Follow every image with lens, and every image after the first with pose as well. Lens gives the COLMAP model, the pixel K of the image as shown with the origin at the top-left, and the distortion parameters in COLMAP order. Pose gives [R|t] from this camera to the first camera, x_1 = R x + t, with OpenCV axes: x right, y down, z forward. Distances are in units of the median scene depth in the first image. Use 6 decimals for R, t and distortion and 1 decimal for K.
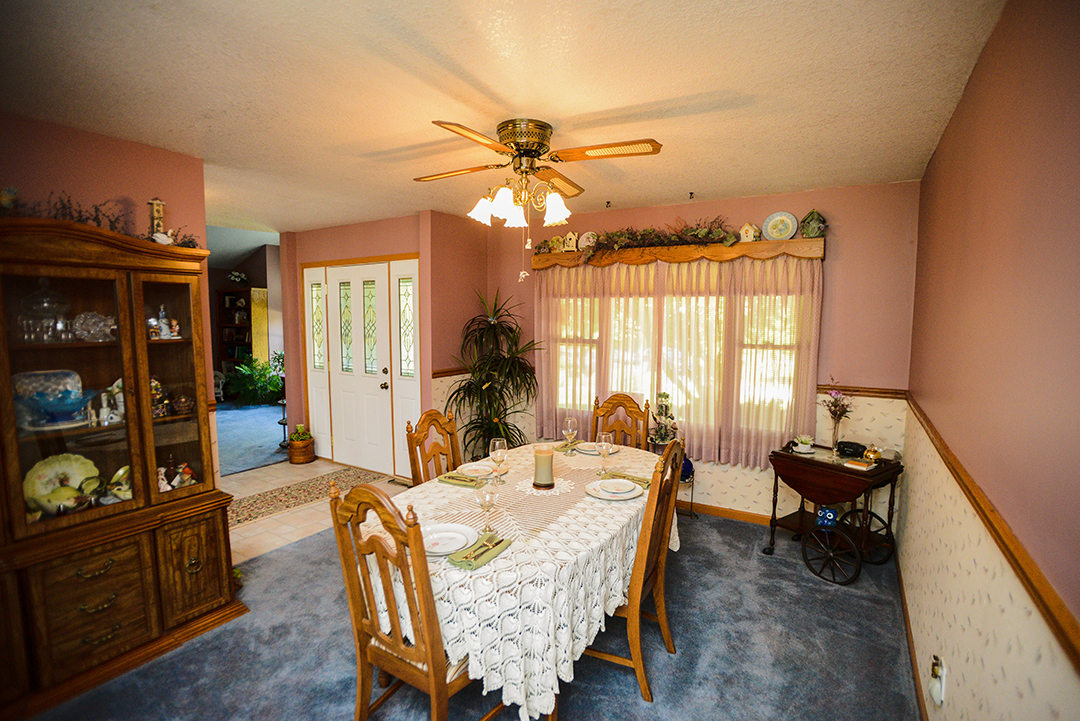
lens RADIAL K [[515.9, 0, 540.0], [0, 515.9, 360.5], [0, 0, 1]] dist [-0.075861, 0.029807]
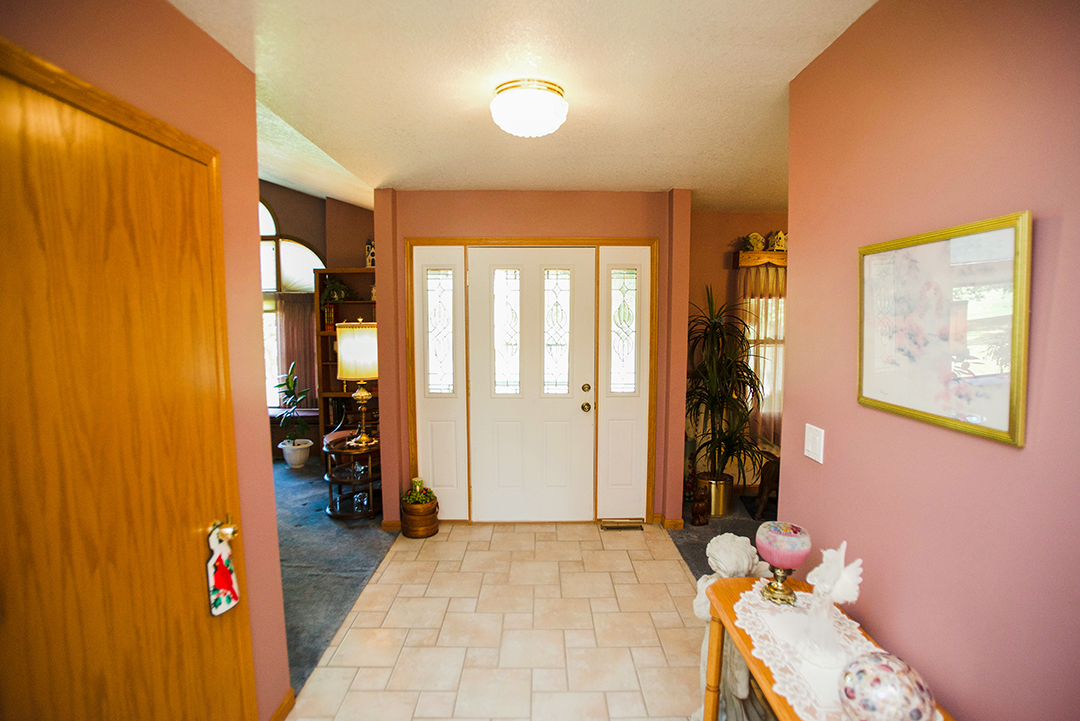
lens RADIAL K [[526.8, 0, 543.7], [0, 526.8, 366.1], [0, 0, 1]] dist [-0.074488, 0.024680]
pose [[0.848105, -0.051765, 0.527294, -0.985093], [0.050258, 0.998588, 0.017196, -0.036505], [-0.527440, 0.011917, 0.849509, 0.458309]]
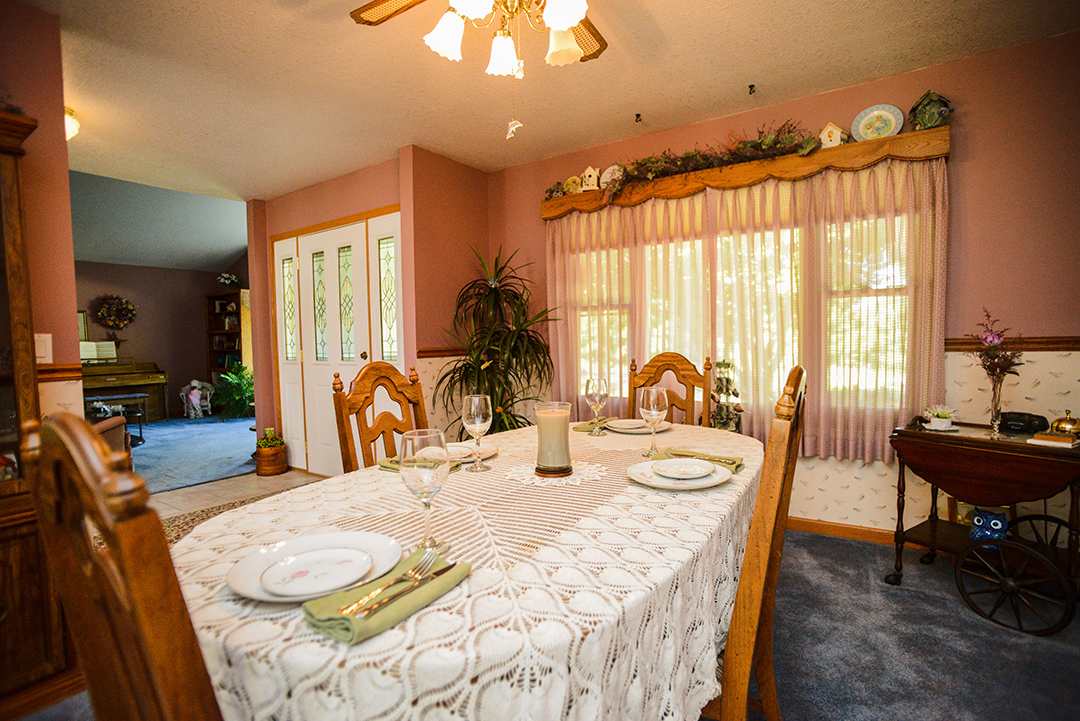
lens RADIAL K [[521.8, 0, 541.9], [0, 521.8, 361.9], [0, 0, 1]] dist [-0.076953, 0.031293]
pose [[0.998903, -0.023586, -0.040446, 0.012793], [0.021841, 0.998833, -0.043071, 0.090948], [0.041414, 0.042140, 0.998253, 0.255444]]
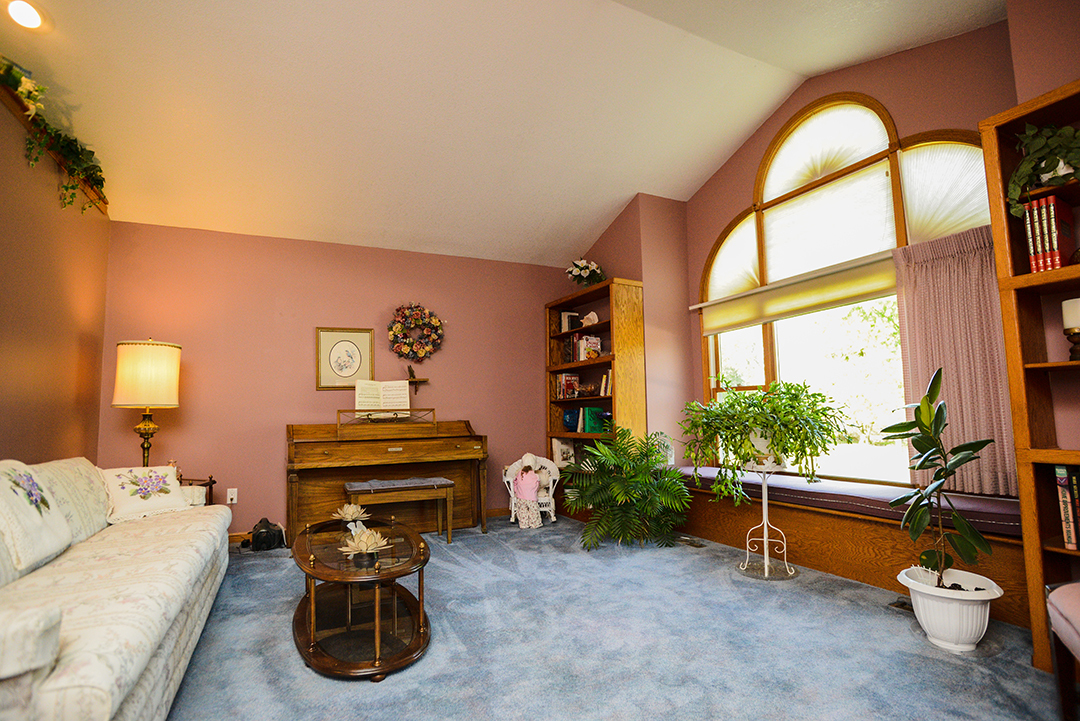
lens RADIAL K [[526.8, 0, 543.7], [0, 526.8, 366.1], [0, 0, 1]] dist [-0.074488, 0.024680]
pose [[0.840771, -0.070581, -0.536770, -0.876427], [-0.023488, 0.985776, -0.166413, 0.044080], [0.540881, 0.152523, 0.827155, 1.358006]]
